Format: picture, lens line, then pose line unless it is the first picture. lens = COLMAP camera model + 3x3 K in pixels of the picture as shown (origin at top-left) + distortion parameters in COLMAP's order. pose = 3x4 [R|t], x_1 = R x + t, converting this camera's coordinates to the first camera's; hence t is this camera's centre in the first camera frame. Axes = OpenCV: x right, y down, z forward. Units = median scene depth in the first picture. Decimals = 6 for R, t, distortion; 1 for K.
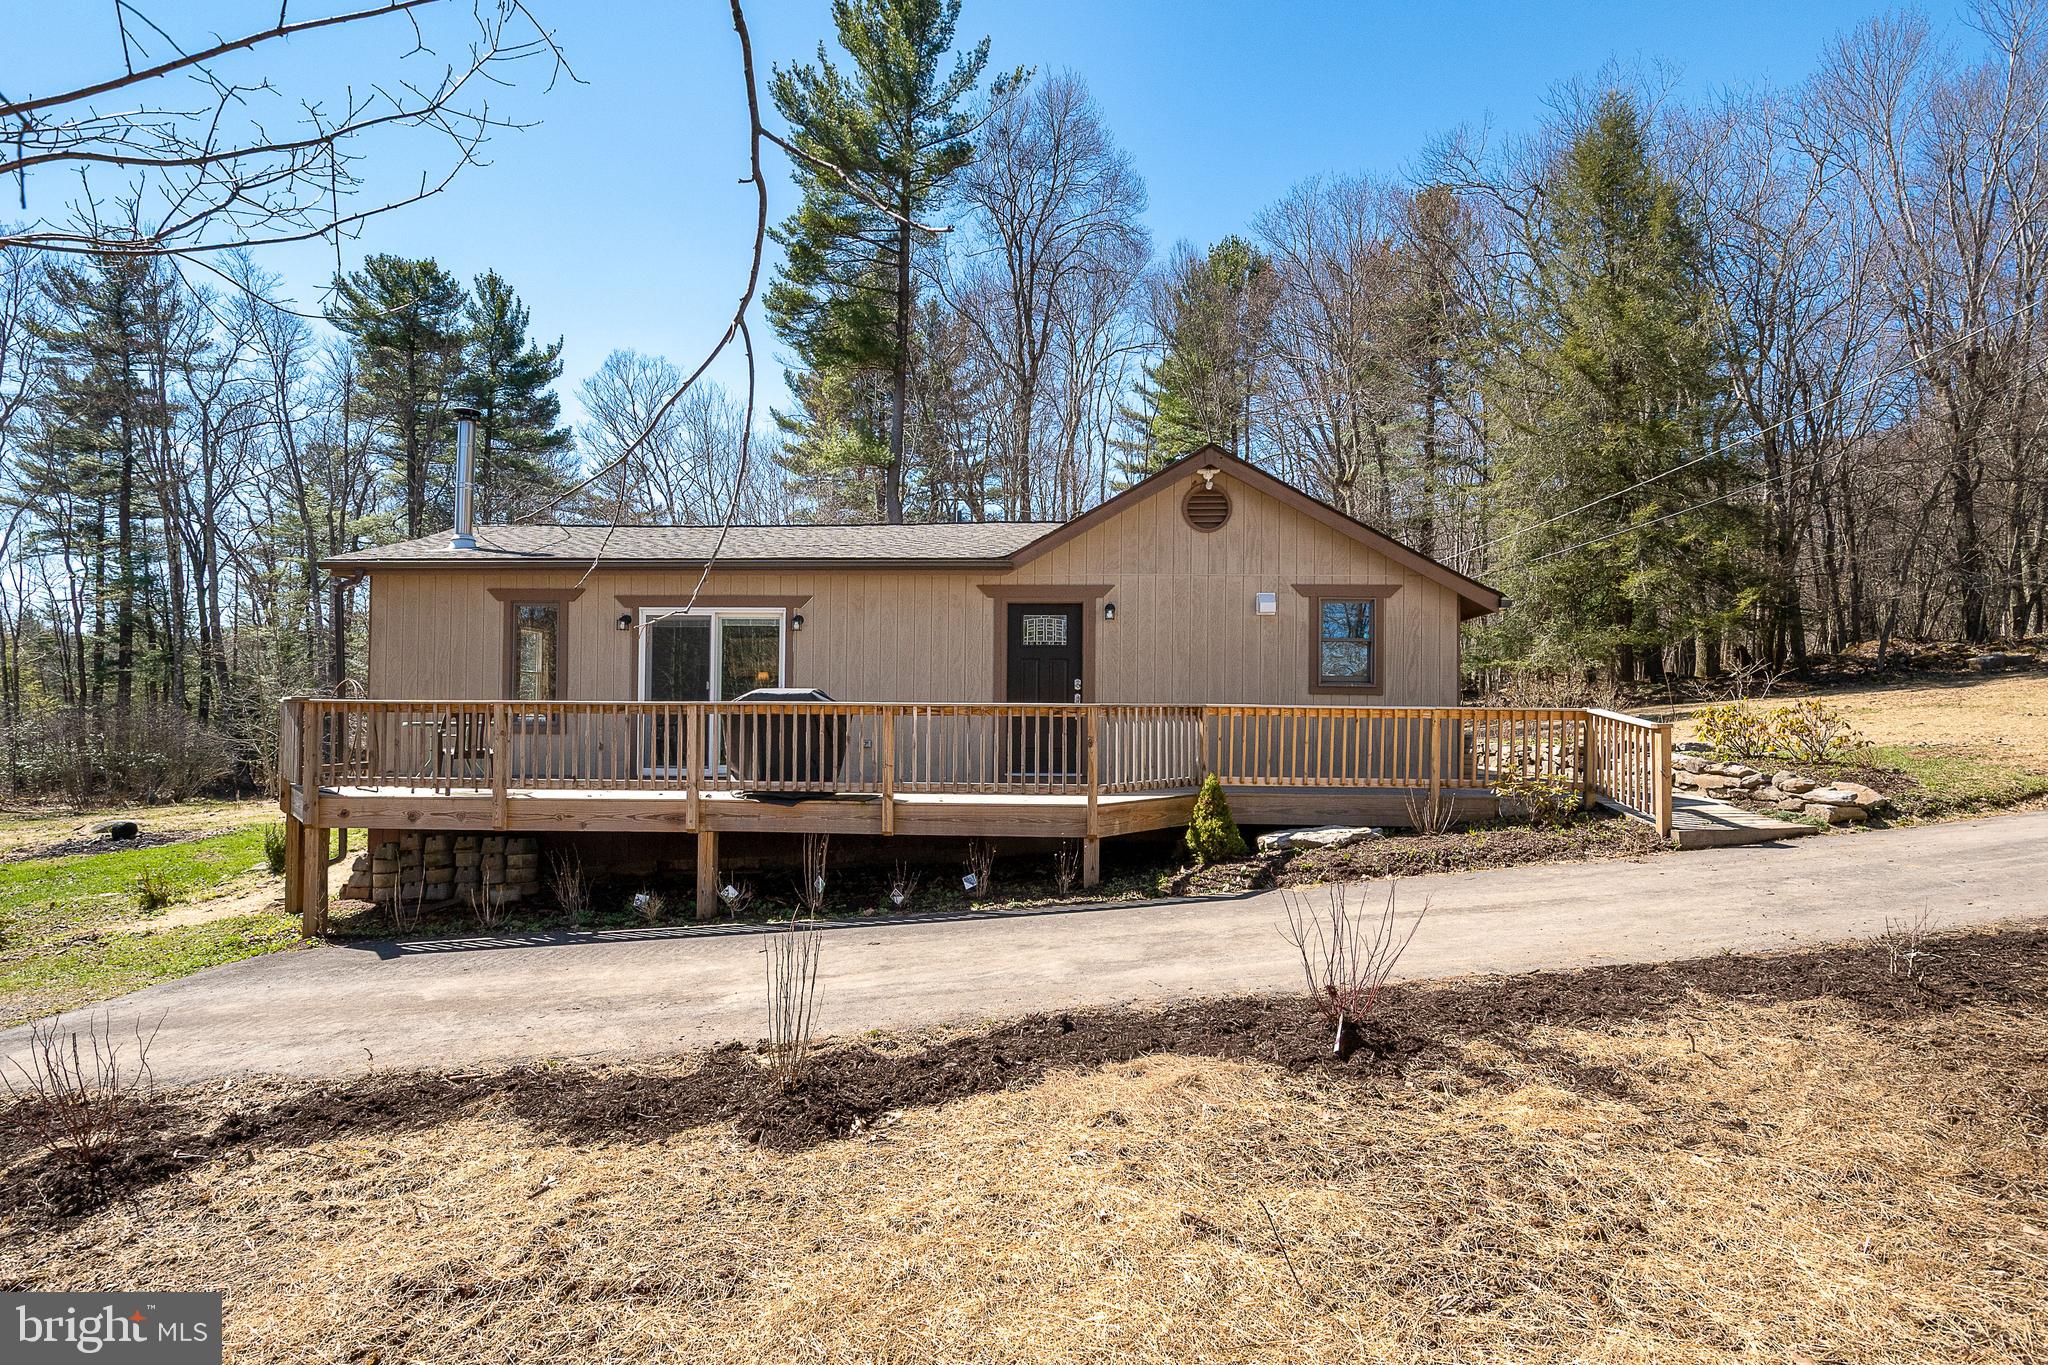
lens RADIAL K [[994.2, 0, 1026.6], [0, 994.2, 709.1], [0, 0, 1]] dist [0.001519, 0.000412]
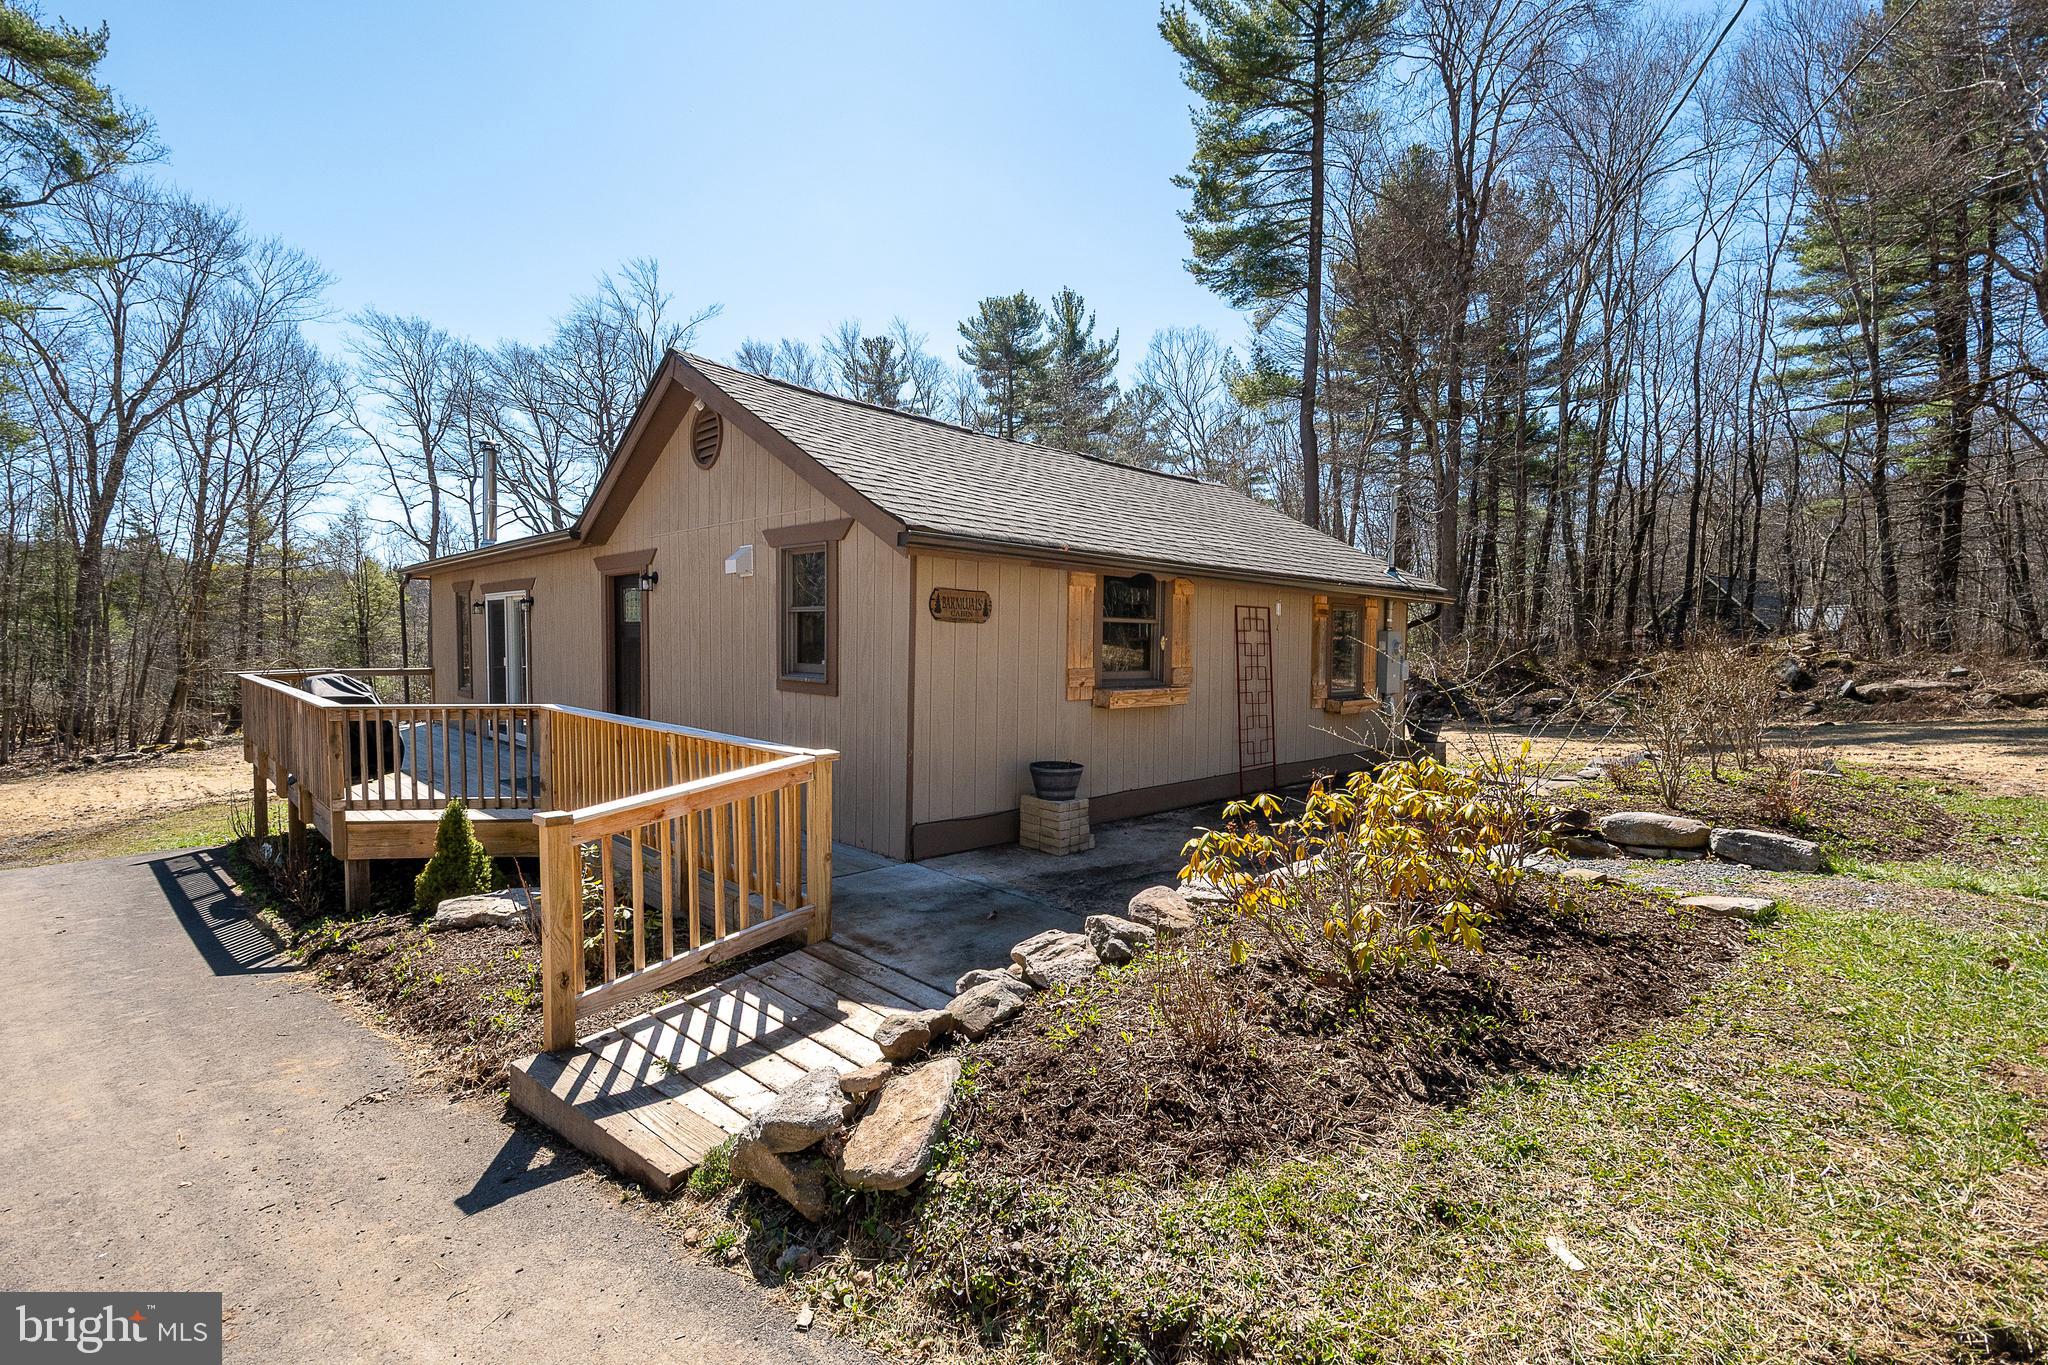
lens RADIAL K [[913.4, 0, 1024.0], [0, 913.4, 682.5], [0, 0, 1]] dist [0.018932, 0.000086]
pose [[0.727961, 0.032044, -0.684870, 0.825326], [-0.006190, 0.999174, 0.040170, -0.046781], [0.685591, -0.025003, 0.727558, 0.660171]]
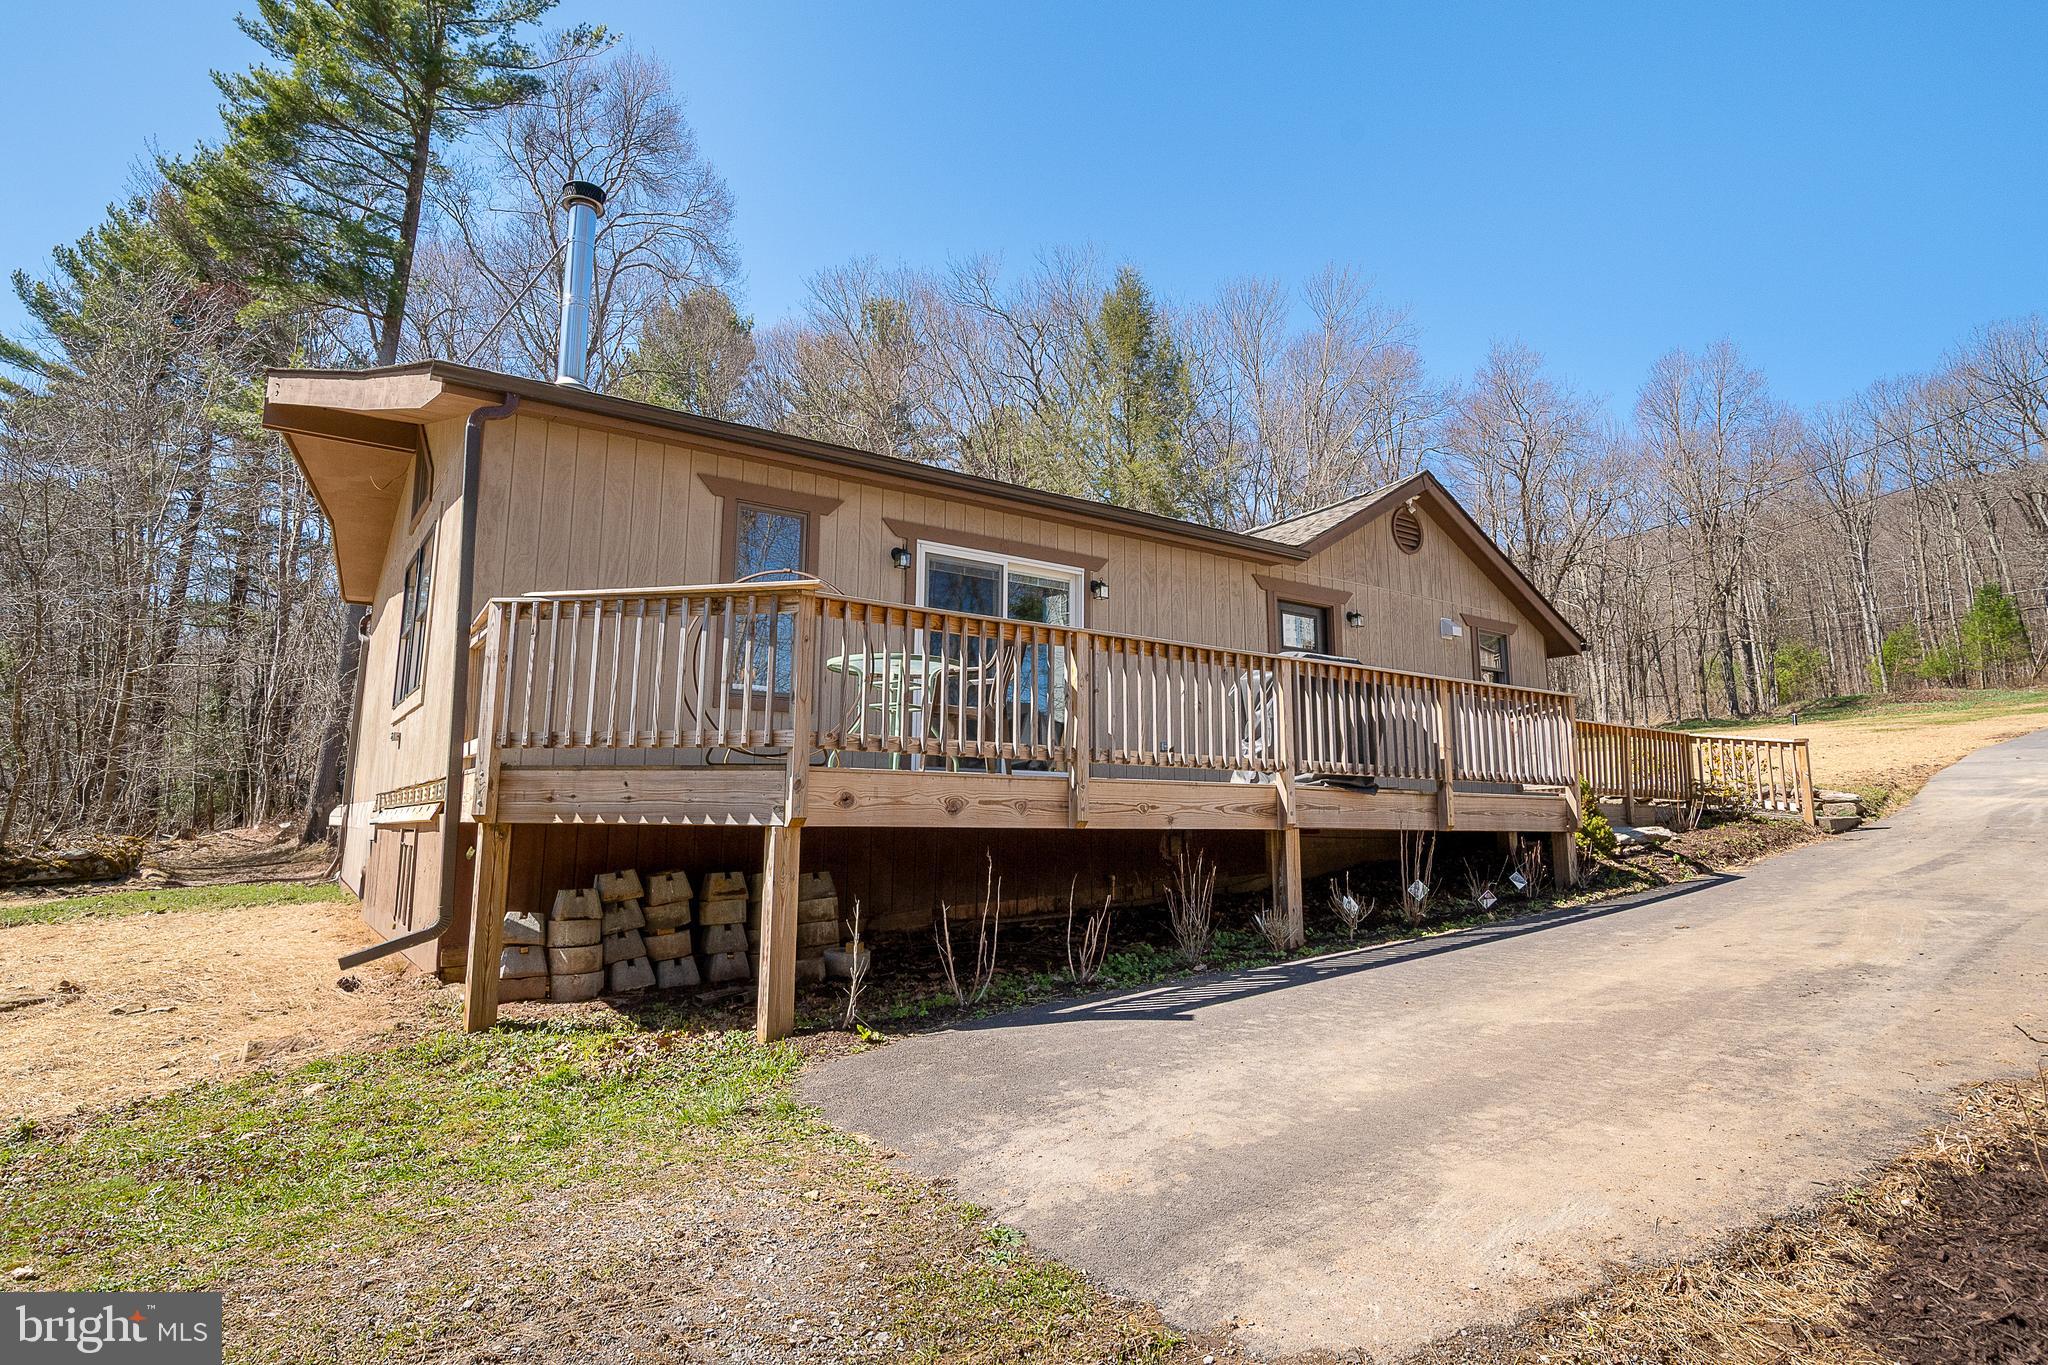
lens RADIAL K [[1088.6, 0, 1025.1], [0, 1088.6, 647.1], [0, 0, 1]] dist [0.001078, -0.000070]
pose [[0.795825, 0.097247, 0.597667, -0.767171], [-0.005421, 0.988124, -0.153561, 0.088770], [-0.605503, 0.118968, 0.786901, 0.351600]]
